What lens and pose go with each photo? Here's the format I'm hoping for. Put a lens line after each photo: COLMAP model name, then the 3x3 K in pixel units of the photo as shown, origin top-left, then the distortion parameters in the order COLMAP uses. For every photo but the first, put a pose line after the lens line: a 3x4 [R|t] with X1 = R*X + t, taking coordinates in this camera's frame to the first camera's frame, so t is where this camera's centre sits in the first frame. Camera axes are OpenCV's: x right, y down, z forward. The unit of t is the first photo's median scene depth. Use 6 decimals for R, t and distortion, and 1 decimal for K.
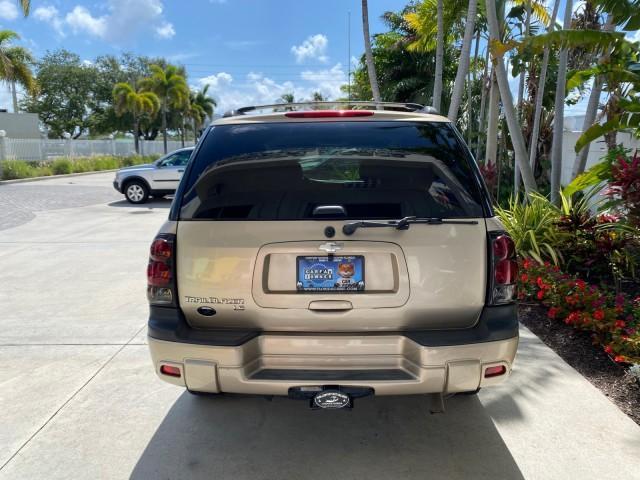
lens RADIAL K [[492.5, 0, 320.5], [0, 492.5, 235.1], [0, 0, 1]] dist [0.007593, -0.010785]
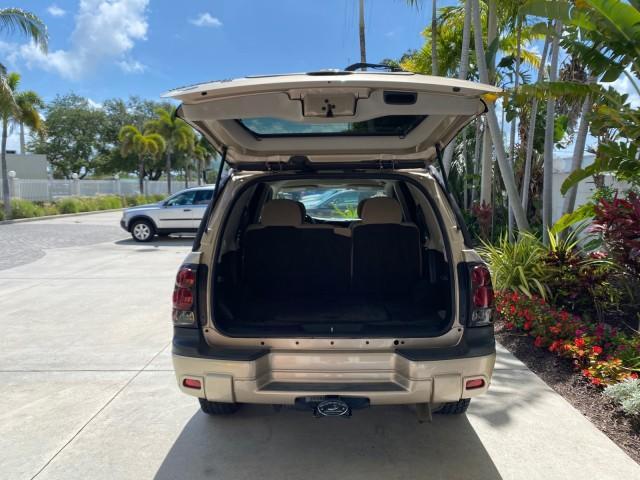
lens RADIAL K [[492.5, 0, 320.4], [0, 492.5, 238.8], [0, 0, 1]] dist [0.007593, -0.010785]
pose [[0.999998, 0.001340, -0.001574, -0.000723], [-0.001450, 0.997399, -0.072066, 0.003335], [0.001474, 0.072069, 0.997399, -0.025228]]
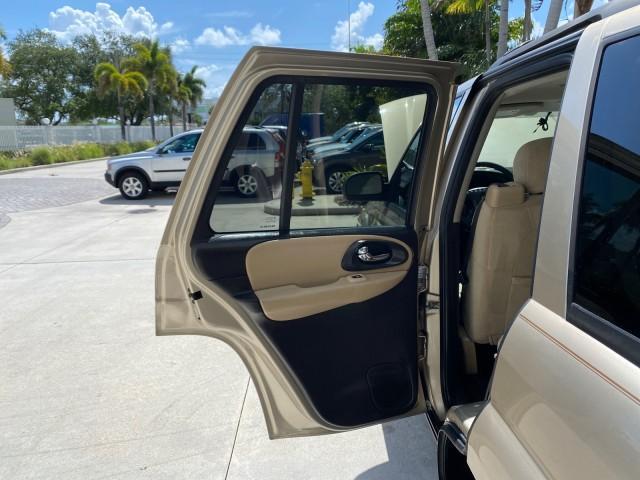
lens RADIAL K [[492.5, 0, 323.5], [0, 492.5, 237.5], [0, 0, 1]] dist [0.007593, -0.010785]
pose [[0.999243, -0.024709, 0.030059, -0.080748], [0.023581, 0.999025, 0.037329, -0.023376], [-0.030952, -0.036592, 0.998851, 0.156795]]
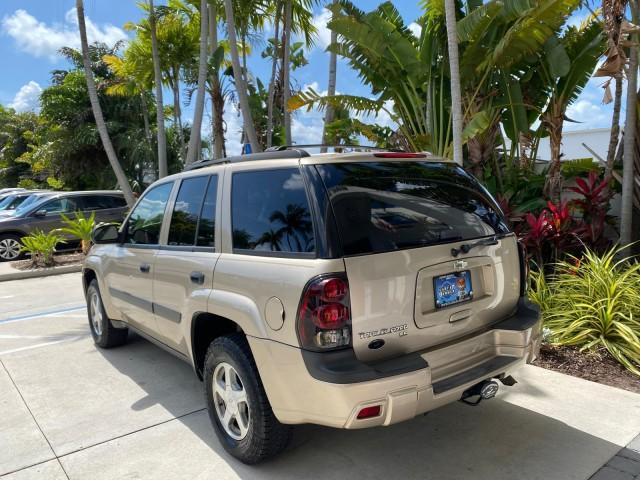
lens RADIAL K [[492.5, 0, 320.3], [0, 492.5, 236.8], [0, 0, 1]] dist [0.007593, -0.010785]
pose [[0.769794, -0.074131, 0.633972, -0.146112], [0.129804, 0.990659, -0.041774, -0.005609], [-0.624954, 0.114450, 0.772227, 0.041721]]
